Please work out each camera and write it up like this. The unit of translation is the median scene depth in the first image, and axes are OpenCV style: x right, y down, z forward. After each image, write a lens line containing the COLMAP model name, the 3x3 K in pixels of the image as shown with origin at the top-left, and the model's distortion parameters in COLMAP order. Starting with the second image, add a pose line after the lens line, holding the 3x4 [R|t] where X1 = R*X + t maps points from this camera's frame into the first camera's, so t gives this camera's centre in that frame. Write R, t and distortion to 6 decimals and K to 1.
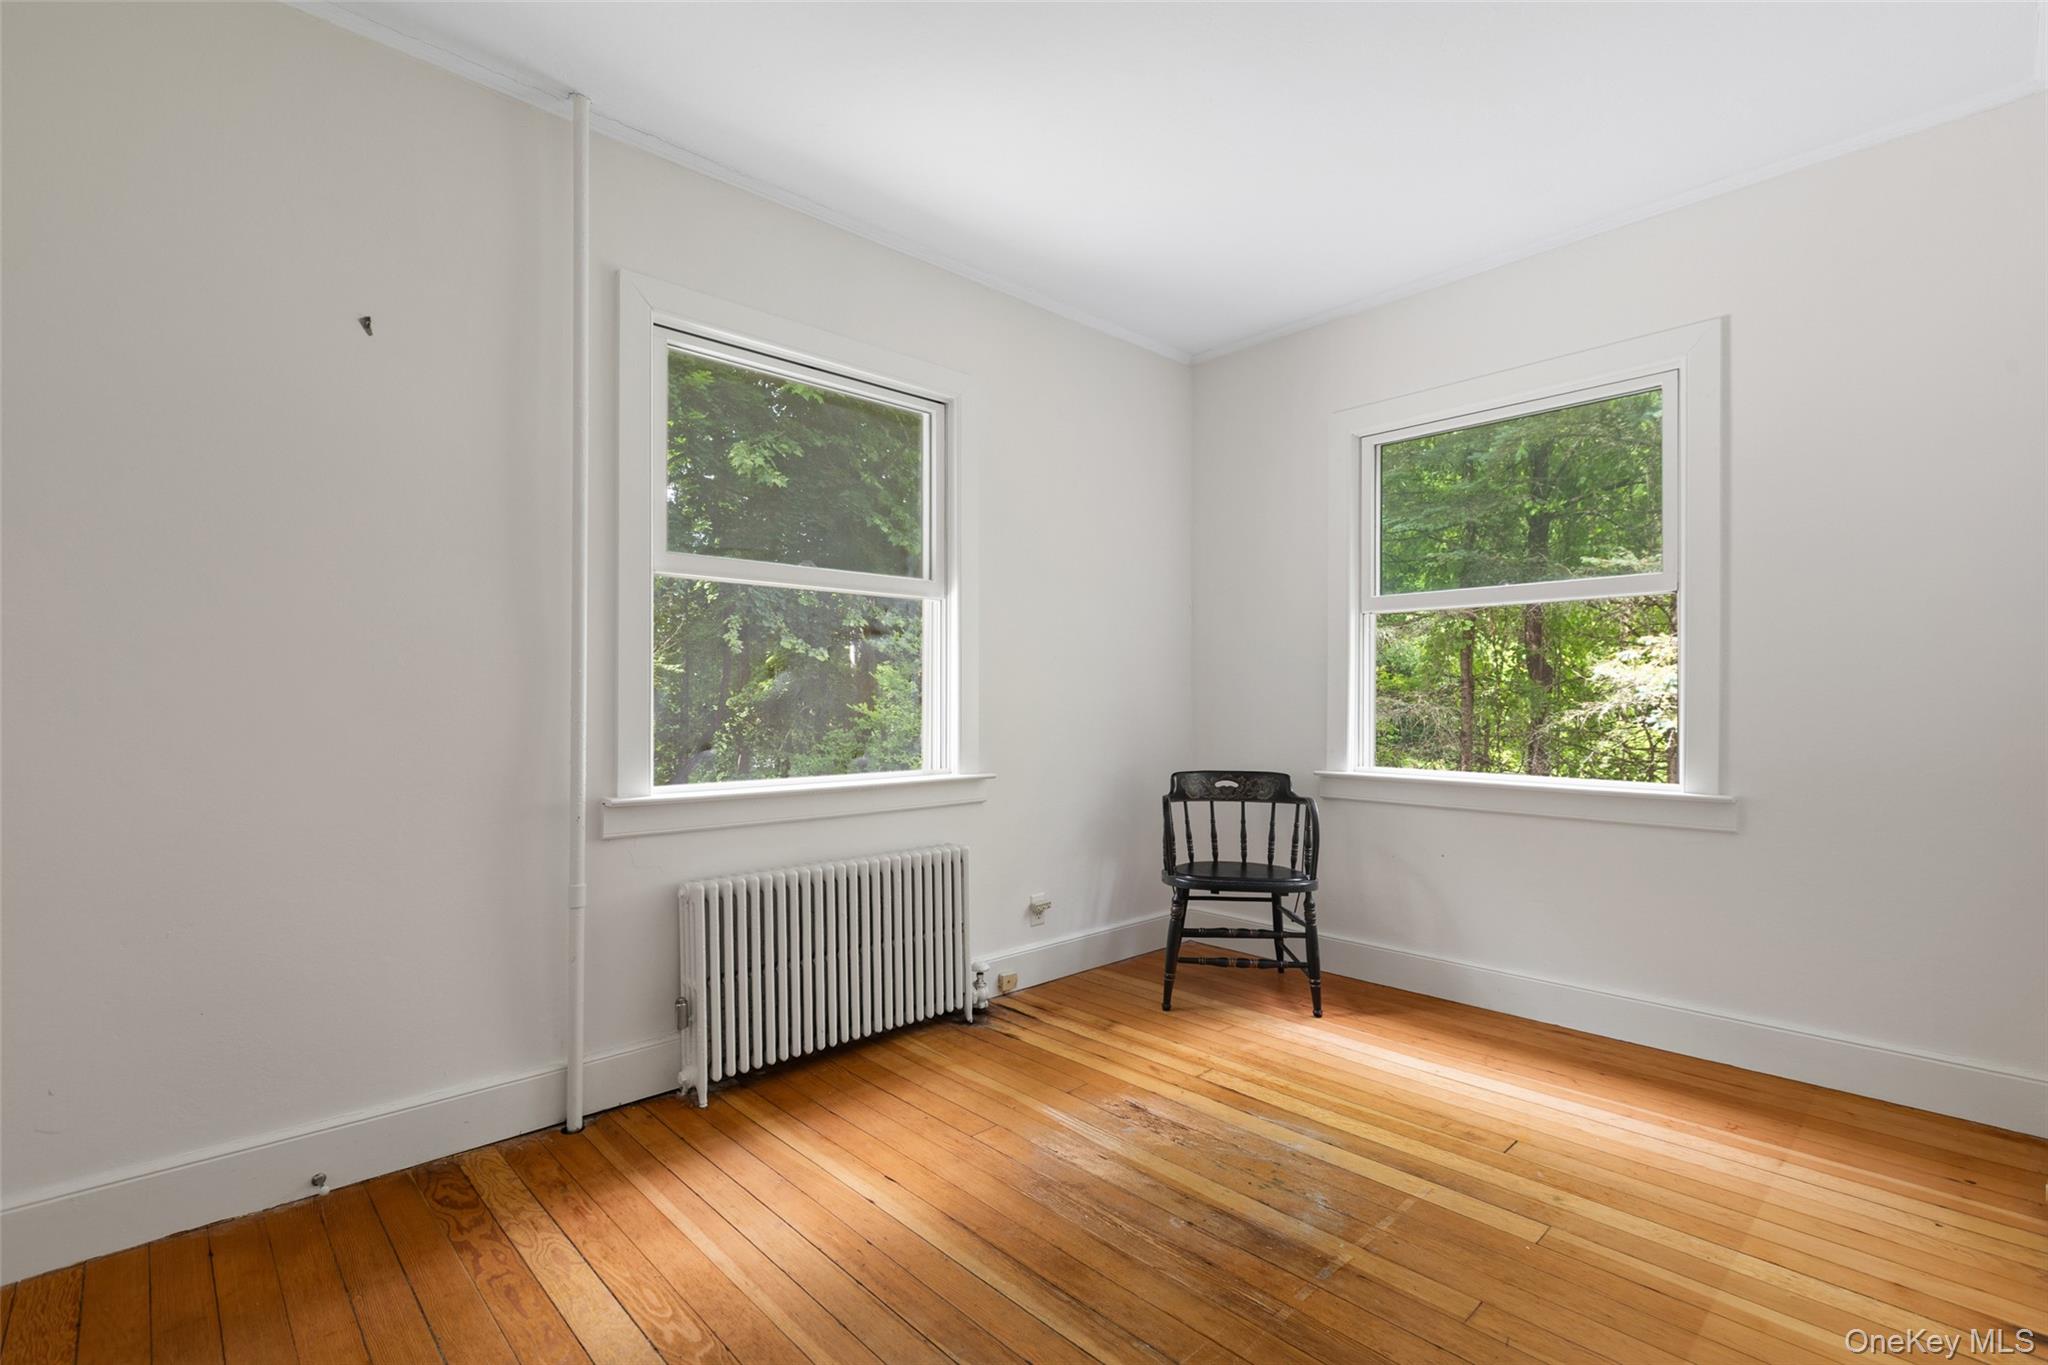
lens RADIAL K [[923.8, 0, 1030.6], [0, 923.8, 686.1], [0, 0, 1]] dist [0.002576, 0.000282]
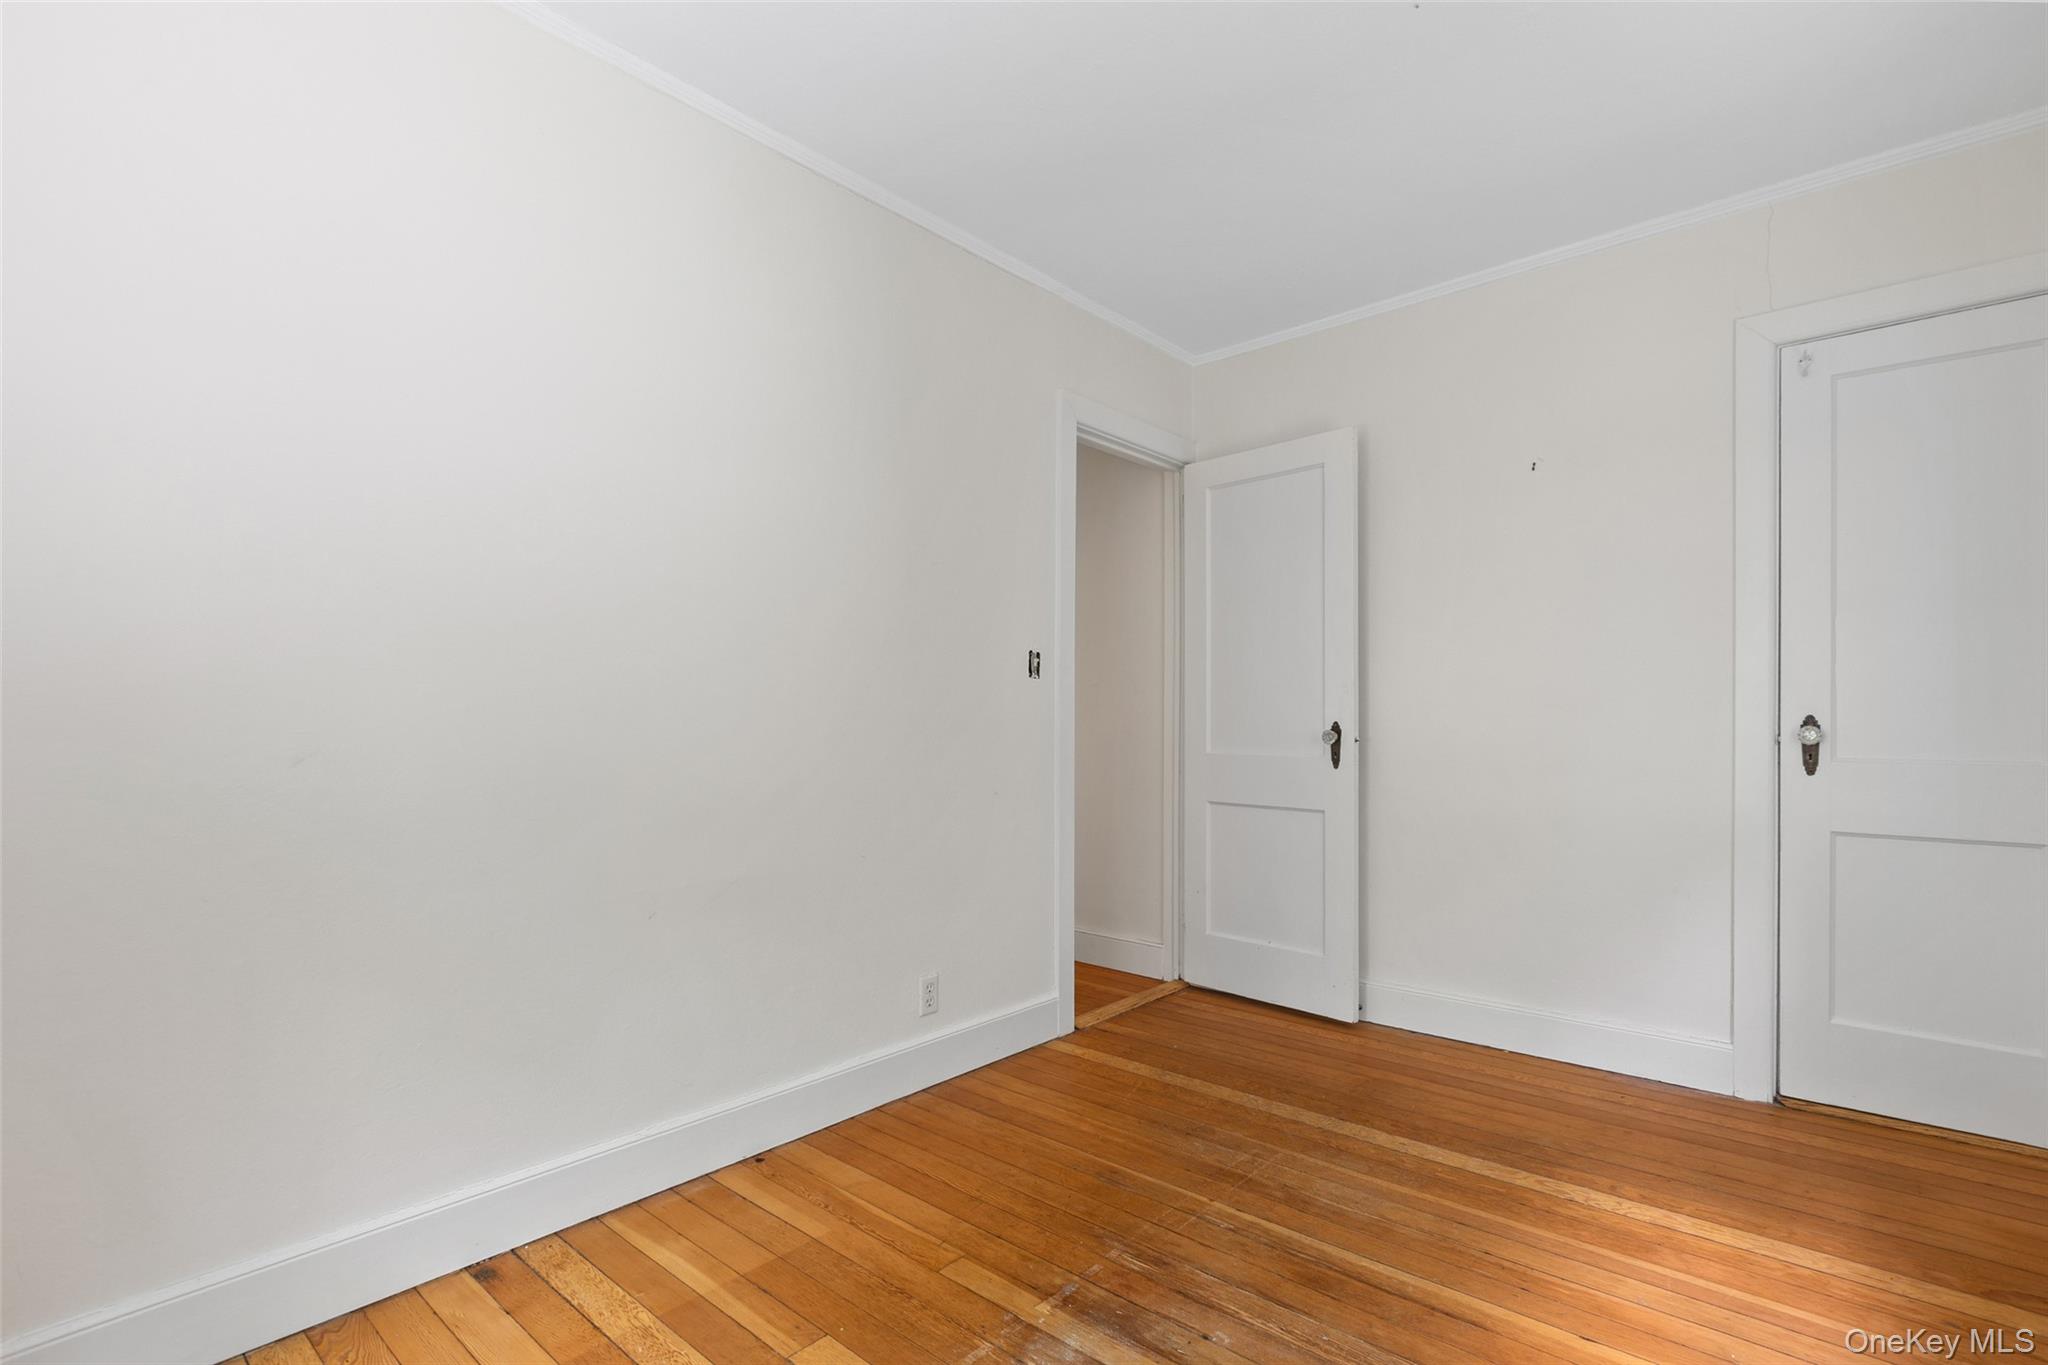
lens RADIAL K [[923.8, 0, 1030.6], [0, 923.8, 686.1], [0, 0, 1]] dist [0.002576, 0.000282]
pose [[-0.997130, -0.000935, -0.075704, 0.435849], [0.001946, 0.999277, -0.037976, 0.001832], [0.075685, -0.038014, -0.996407, 2.031243]]
